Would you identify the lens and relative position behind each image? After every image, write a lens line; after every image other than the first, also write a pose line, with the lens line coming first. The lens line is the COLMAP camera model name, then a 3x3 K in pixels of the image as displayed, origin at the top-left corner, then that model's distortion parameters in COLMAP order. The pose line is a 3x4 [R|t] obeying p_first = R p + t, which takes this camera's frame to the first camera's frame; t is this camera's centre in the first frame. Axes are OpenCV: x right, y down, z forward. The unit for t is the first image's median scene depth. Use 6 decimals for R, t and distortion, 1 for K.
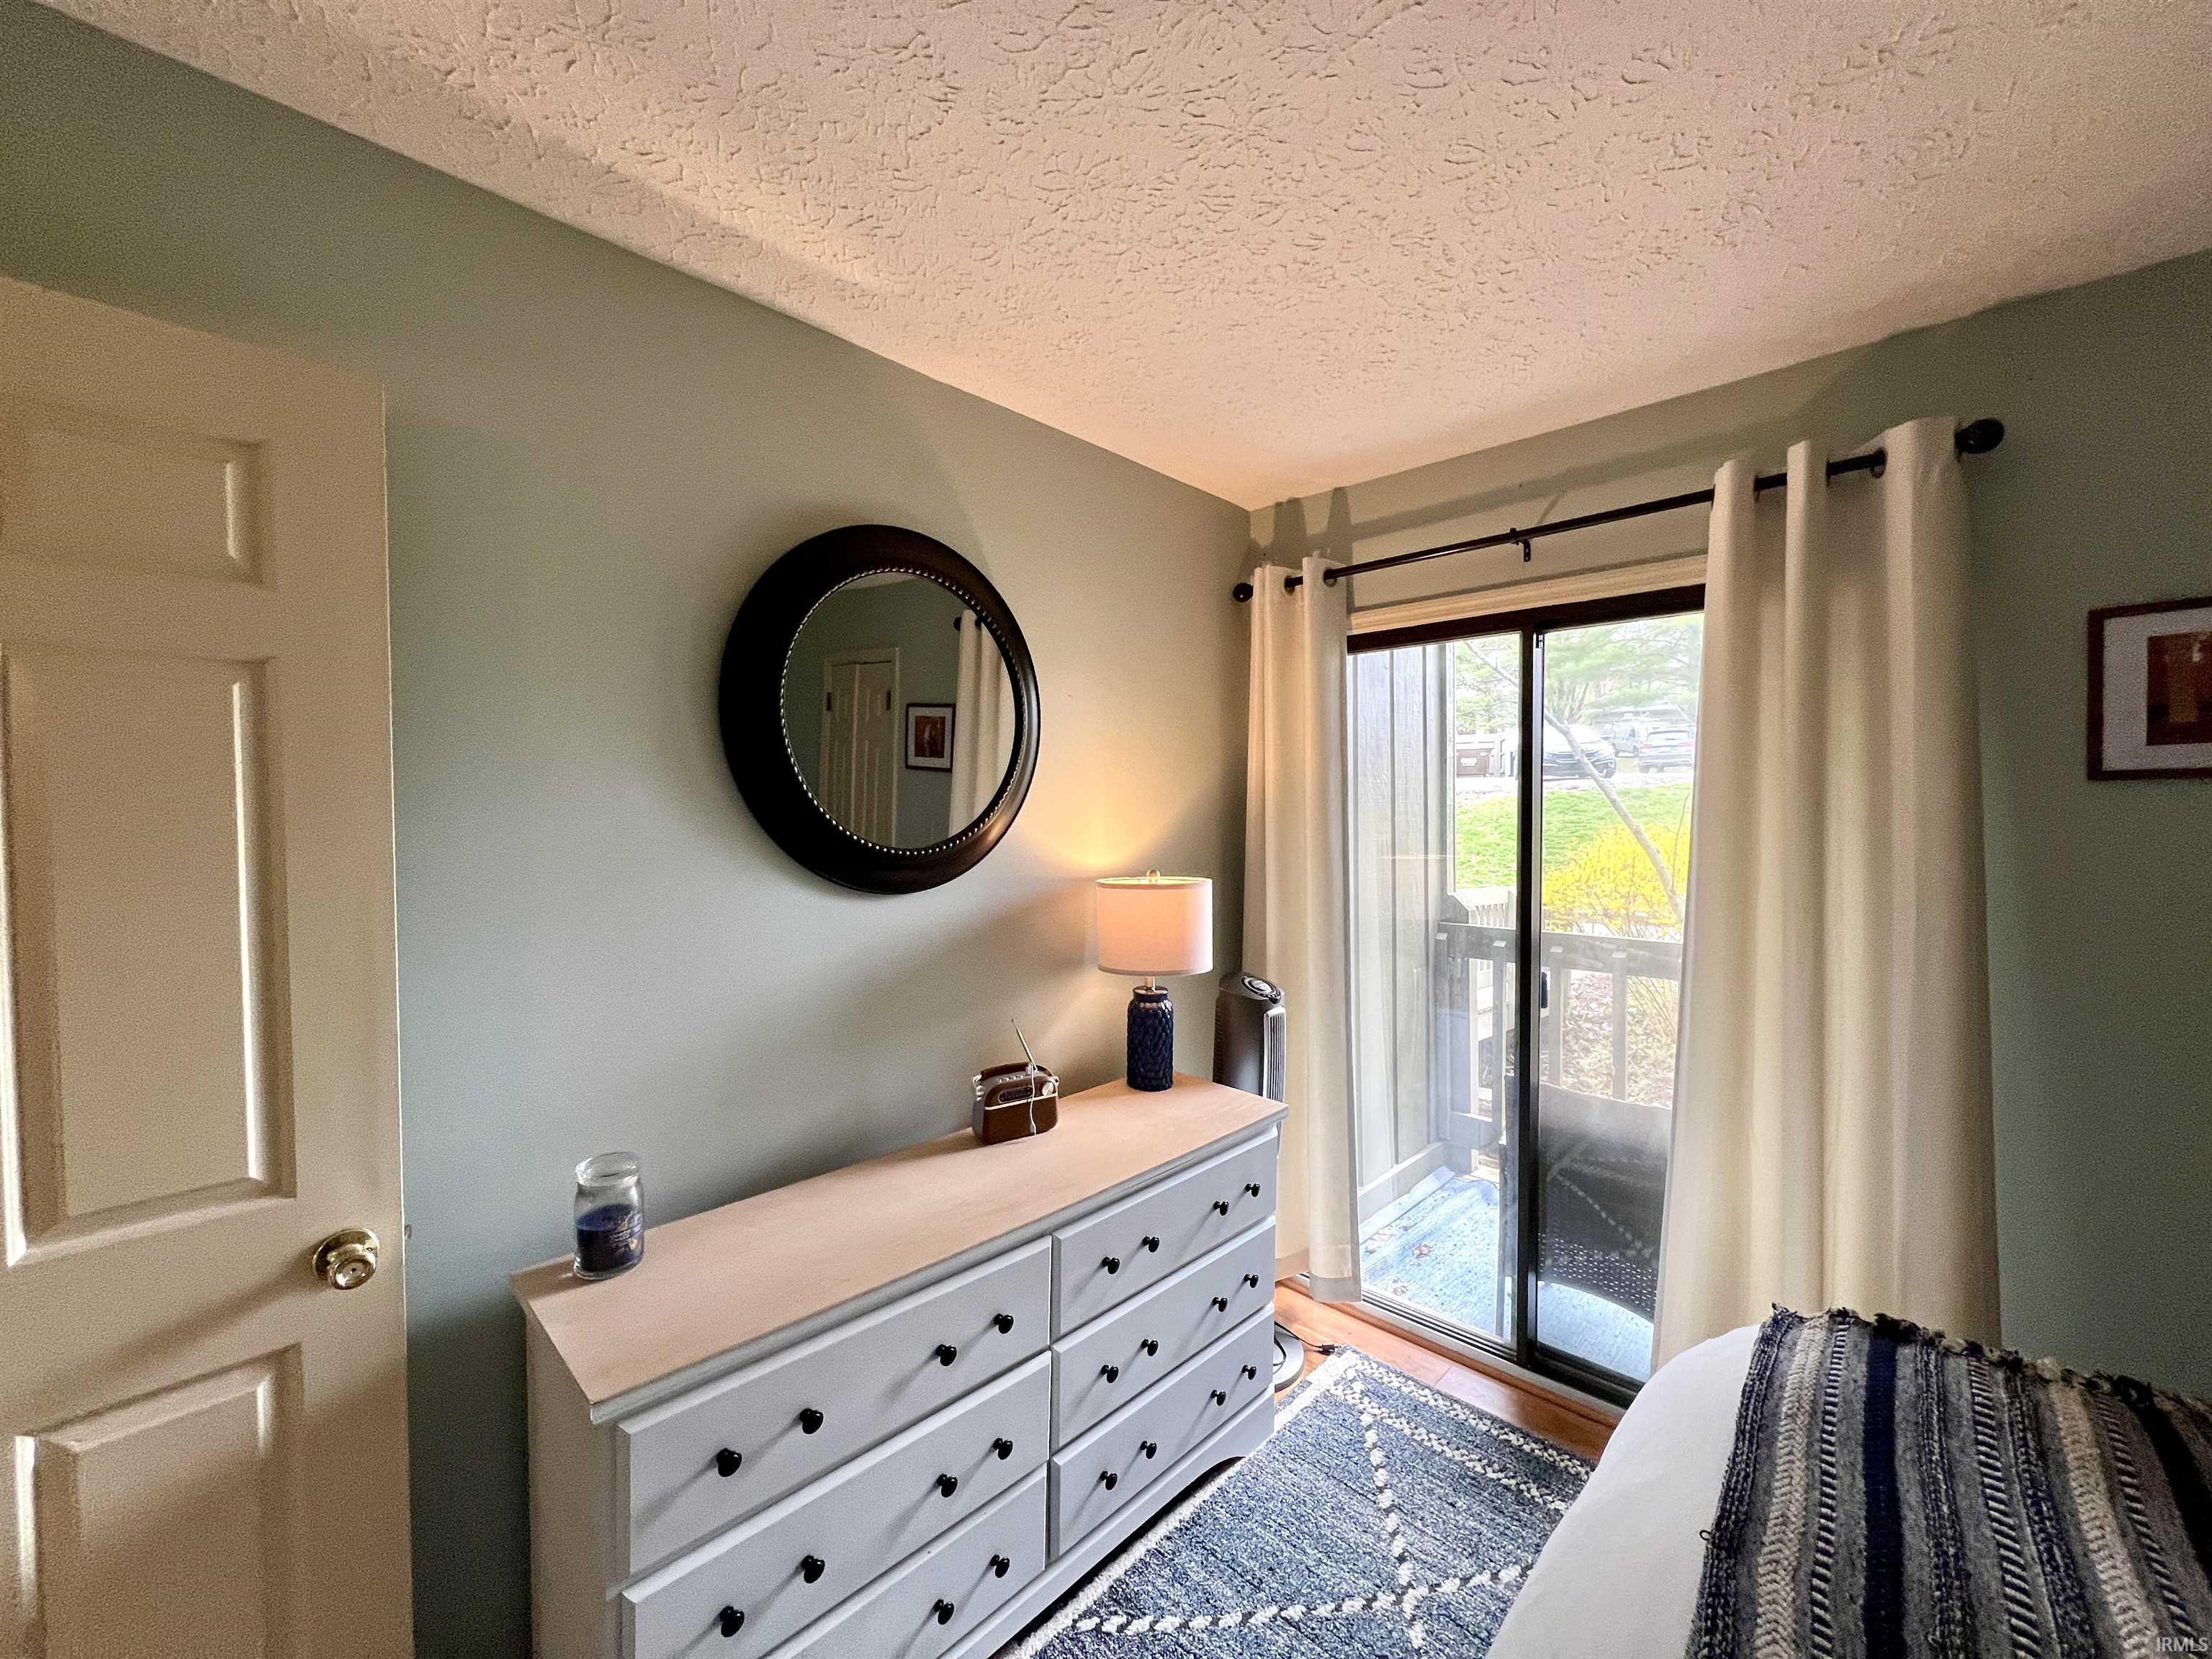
lens RADIAL K [[884.2, 0, 1100.5], [0, 884.2, 828.2], [0, 0, 1]] dist [-0.003903, 0.000429]
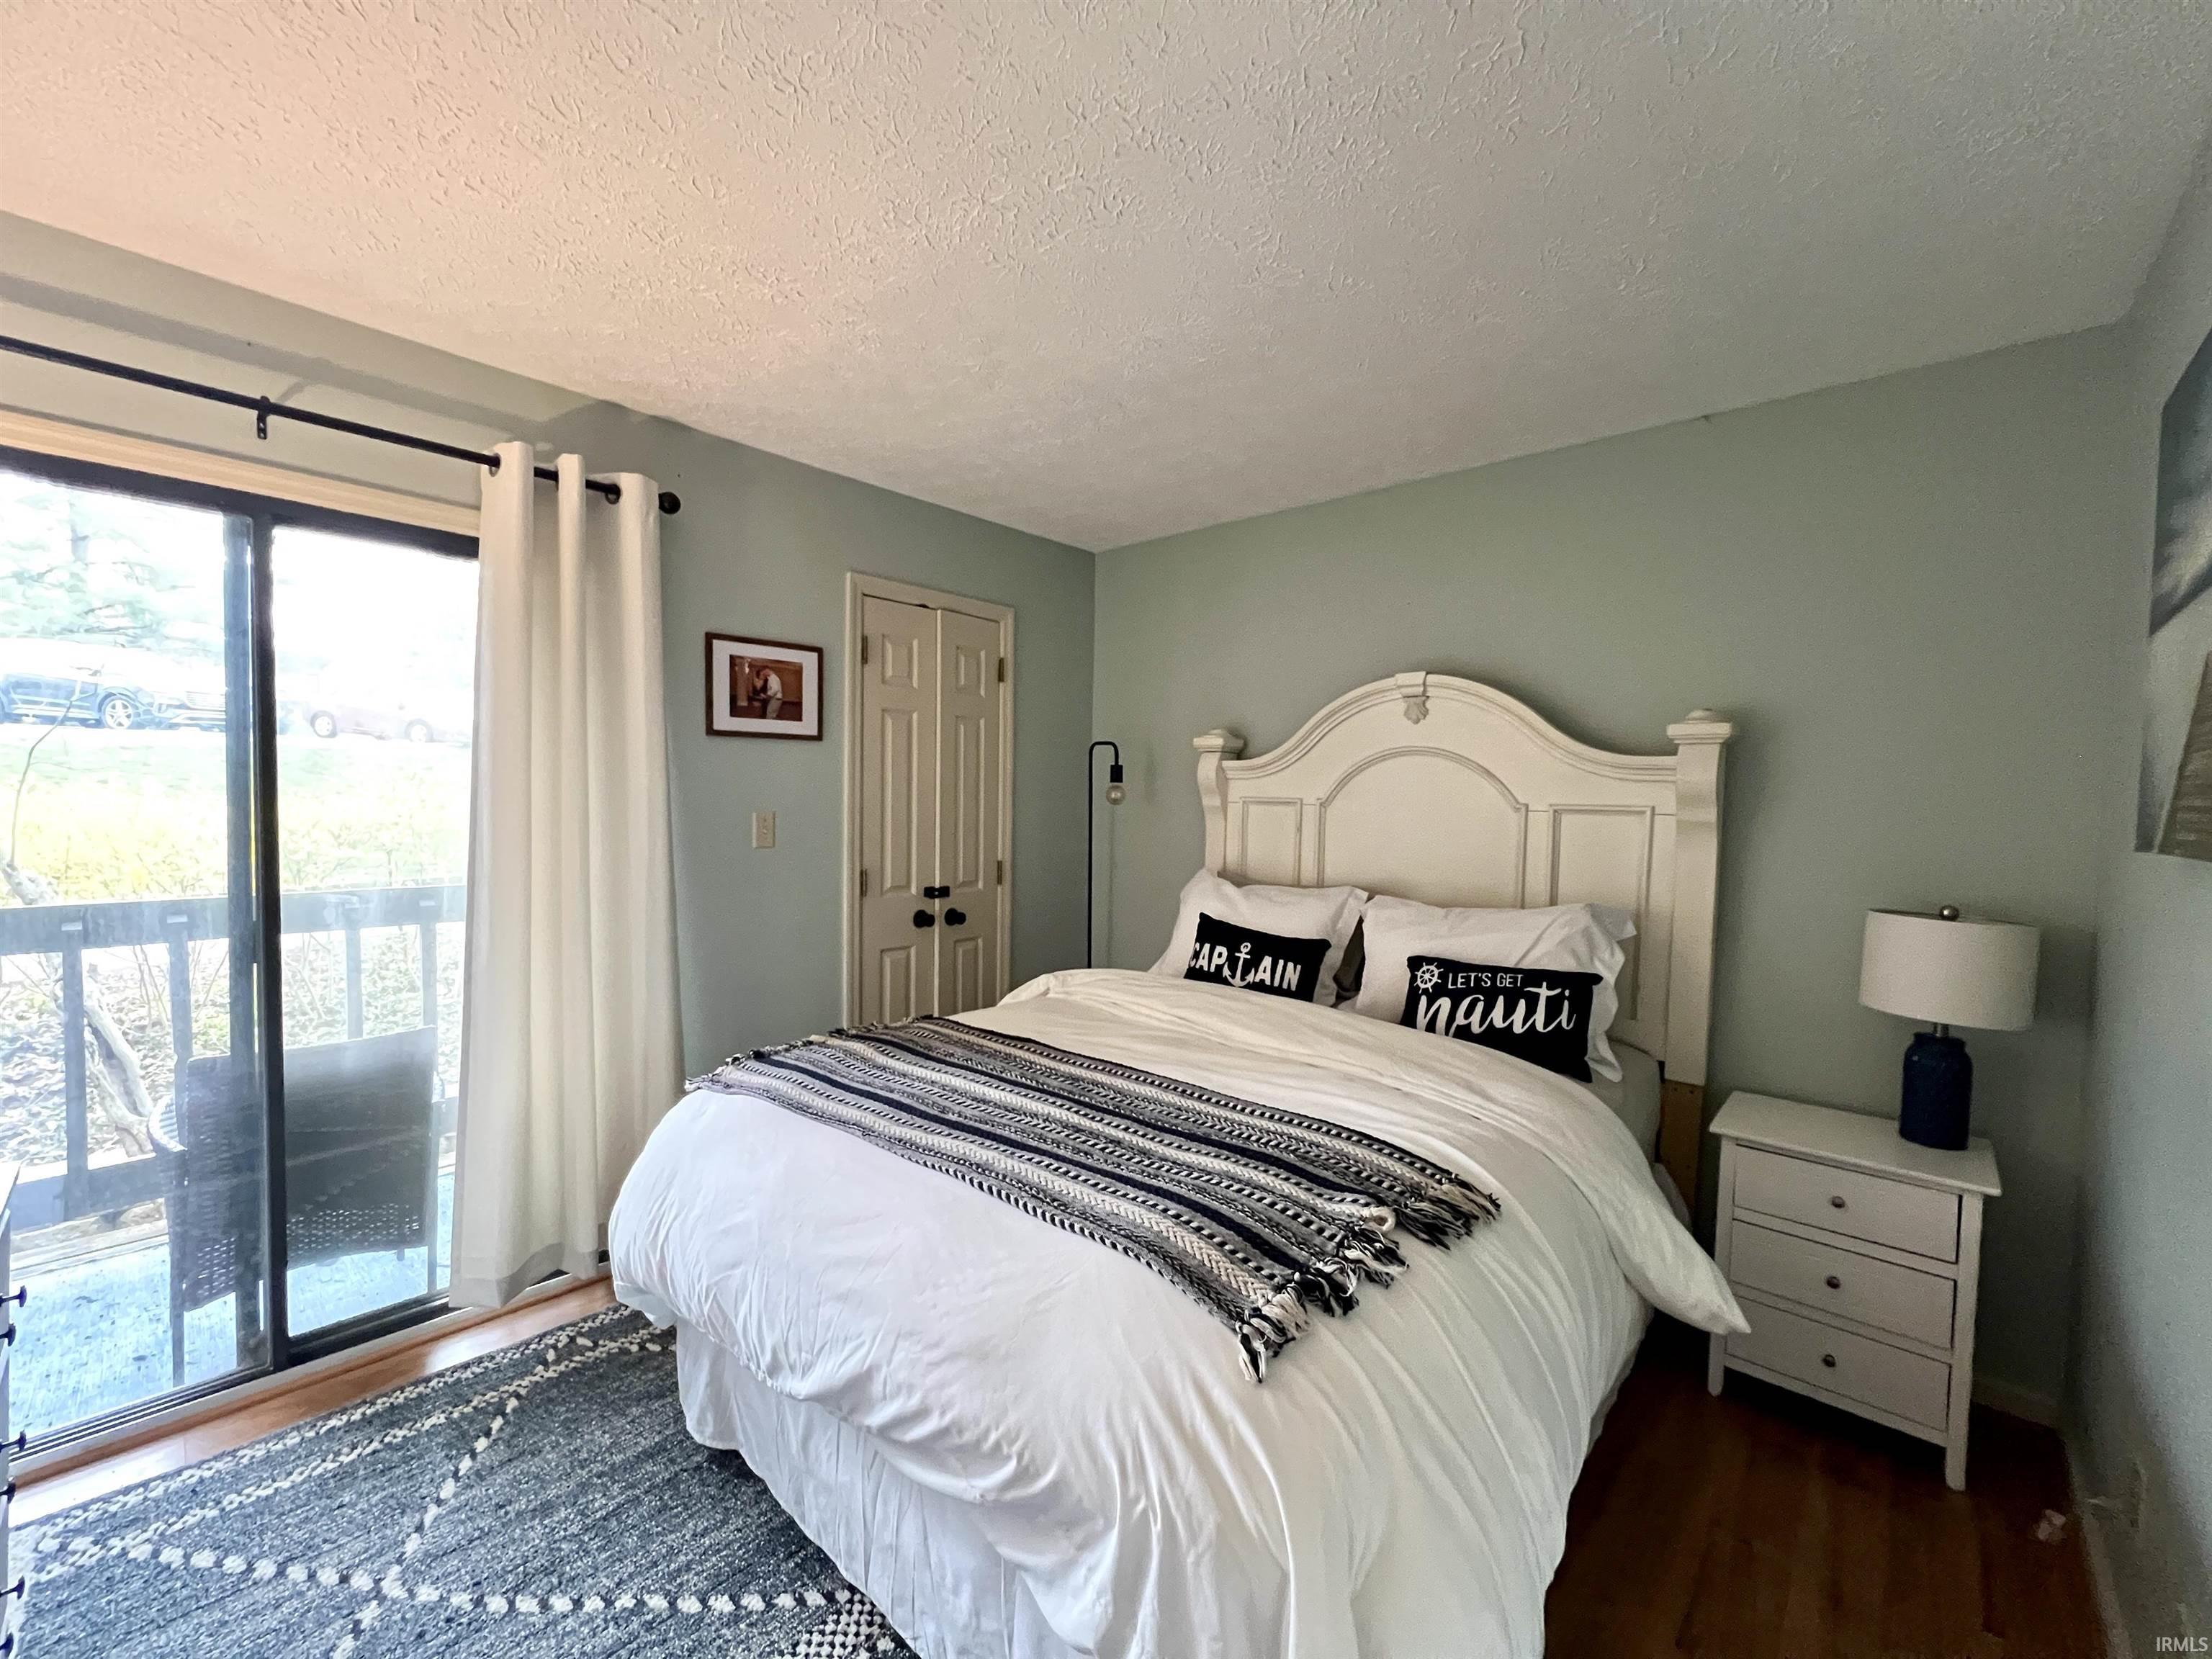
lens RADIAL K [[884.2, 0, 1099.6], [0, 884.2, 833.4], [0, 0, 1]] dist [-0.003903, 0.000429]
pose [[-0.020650, -0.035648, 0.999151, -0.470923], [0.005152, 0.999347, 0.035762, 0.062309], [-0.999773, 0.005887, -0.020453, 0.247769]]
